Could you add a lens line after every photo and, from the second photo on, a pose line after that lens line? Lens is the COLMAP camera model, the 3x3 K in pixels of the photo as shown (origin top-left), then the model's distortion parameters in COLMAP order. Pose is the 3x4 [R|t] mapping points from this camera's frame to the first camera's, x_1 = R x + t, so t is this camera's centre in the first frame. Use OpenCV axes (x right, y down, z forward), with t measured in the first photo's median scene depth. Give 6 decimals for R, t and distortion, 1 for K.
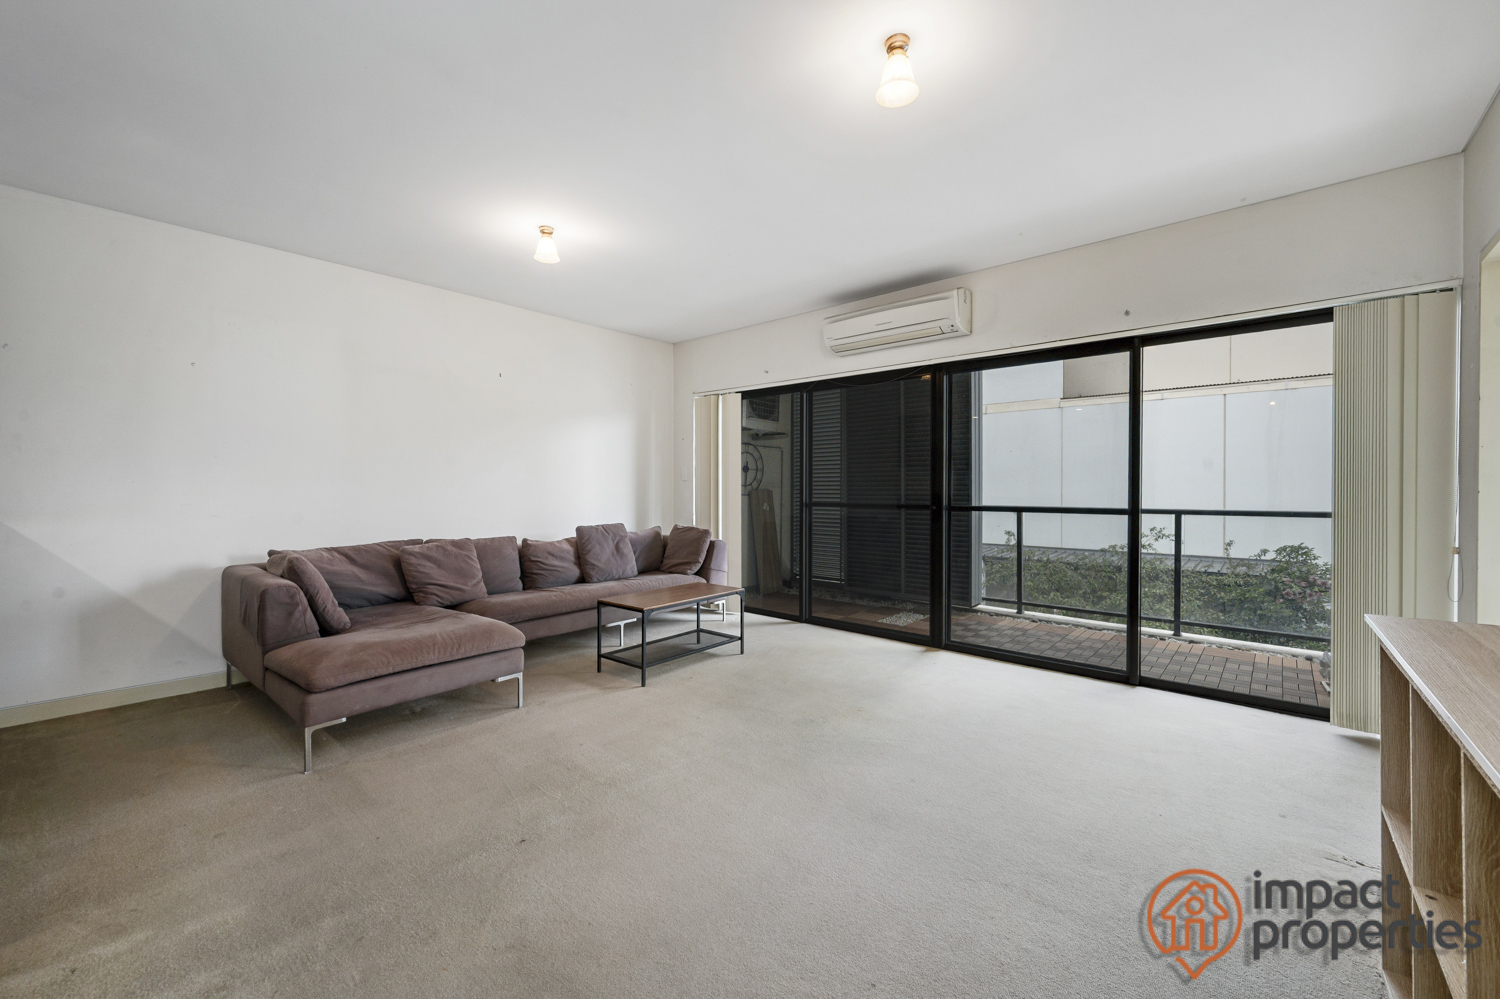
lens RADIAL K [[593.6, 0, 762.8], [0, 593.6, 491.2], [0, 0, 1]] dist [-0.000820, 0.000185]
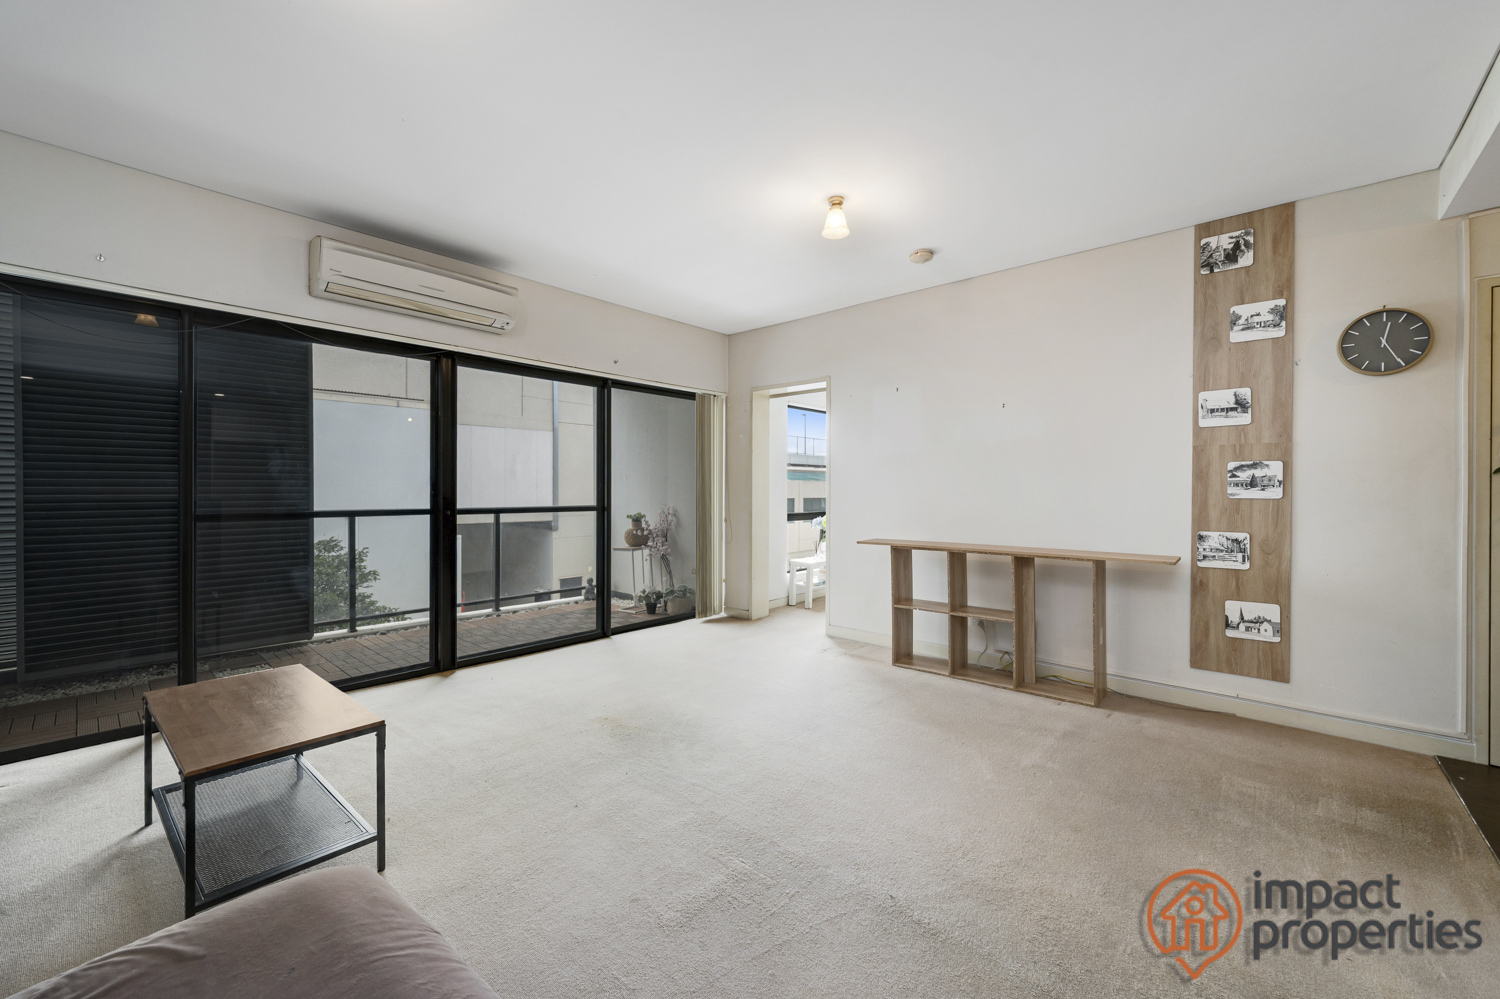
lens RADIAL K [[593.6, 0, 747.8], [0, 593.6, 490.7], [0, 0, 1]] dist [-0.000820, 0.000185]
pose [[-0.000994, 0.003837, 0.999992, -0.446870], [-0.000705, 0.999992, -0.003838, -0.000612], [-0.999999, -0.000708, -0.000991, 0.410138]]
